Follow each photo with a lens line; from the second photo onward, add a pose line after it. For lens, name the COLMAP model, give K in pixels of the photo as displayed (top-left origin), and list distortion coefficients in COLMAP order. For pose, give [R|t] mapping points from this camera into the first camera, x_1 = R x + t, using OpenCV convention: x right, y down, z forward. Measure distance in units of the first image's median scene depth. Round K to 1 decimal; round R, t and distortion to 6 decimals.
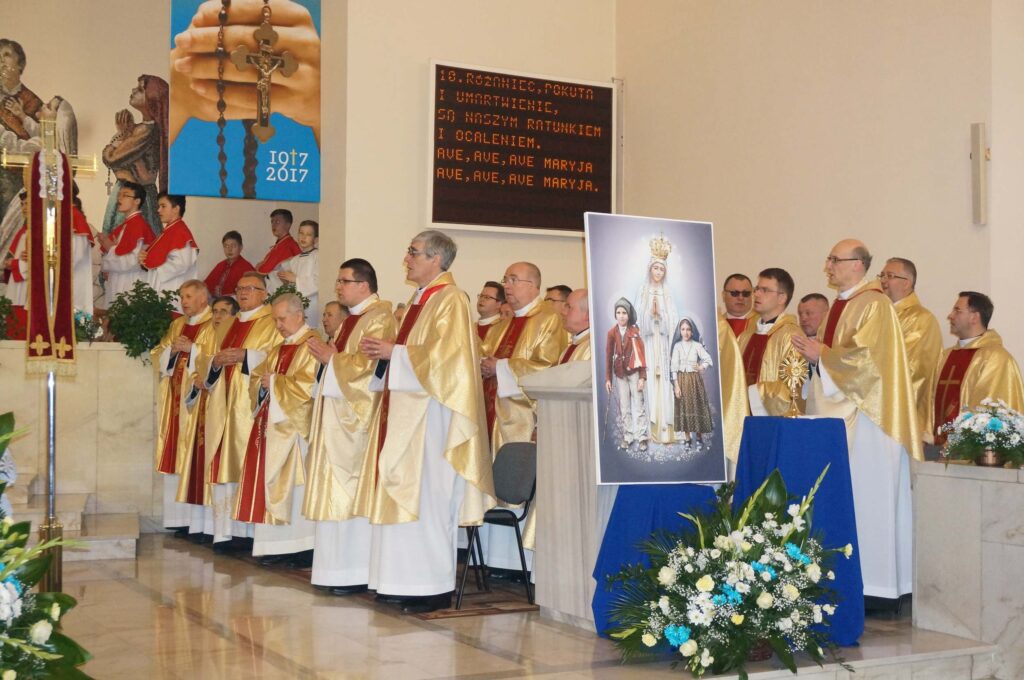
lens RADIAL K [[1447.6, 0, 512.0], [0, 1447.6, 340.0], [0, 0, 1]] dist [0.016222, -0.054687]
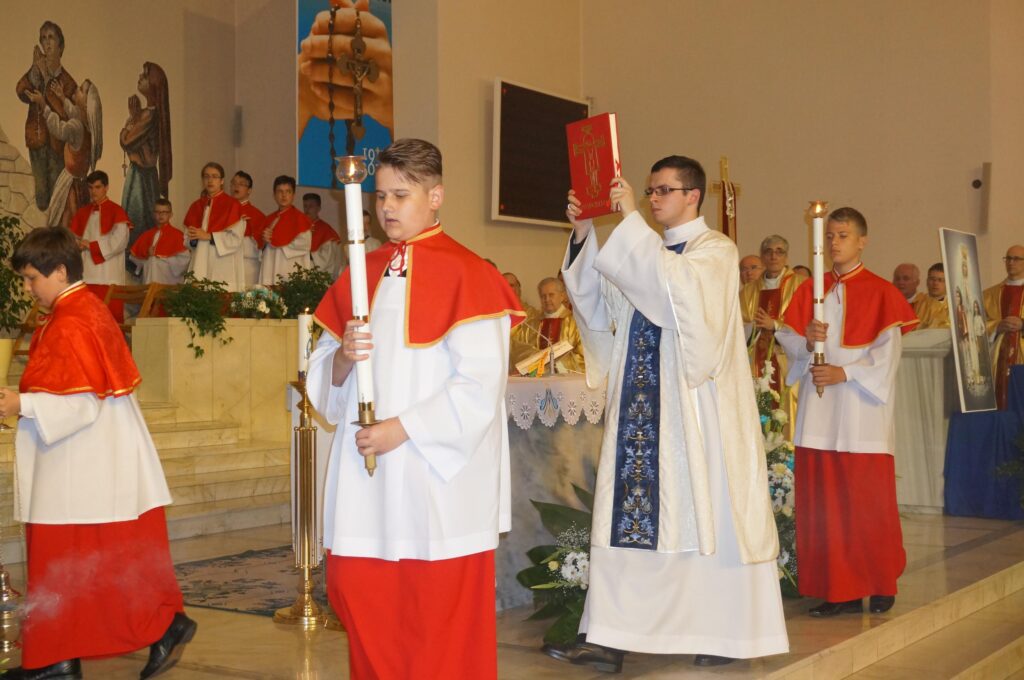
lens RADIAL K [[1447.6, 0, 512.0], [0, 1447.6, 340.0], [0, 0, 1]] dist [0.016222, -0.054687]
pose [[0.894763, -0.016304, 0.446243, -0.576420], [0.005991, 0.999682, 0.024512, -0.007807], [-0.446501, -0.019259, 0.894576, -0.066582]]
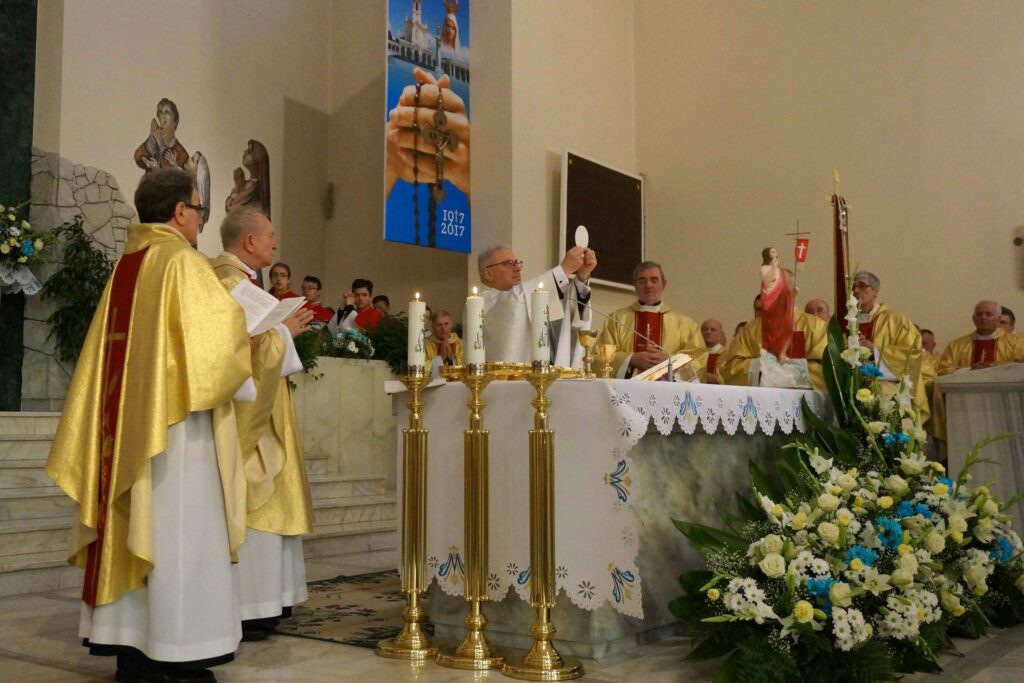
lens RADIAL K [[1145.3, 0, 474.7], [0, 1145.3, 318.5], [0, 0, 1]] dist [-0.008670, 0.018327]
pose [[0.916715, 0.027013, 0.398627, -0.537160], [-0.001654, 0.997960, -0.063821, 0.025227], [-0.399538, 0.057846, 0.914890, 0.098111]]
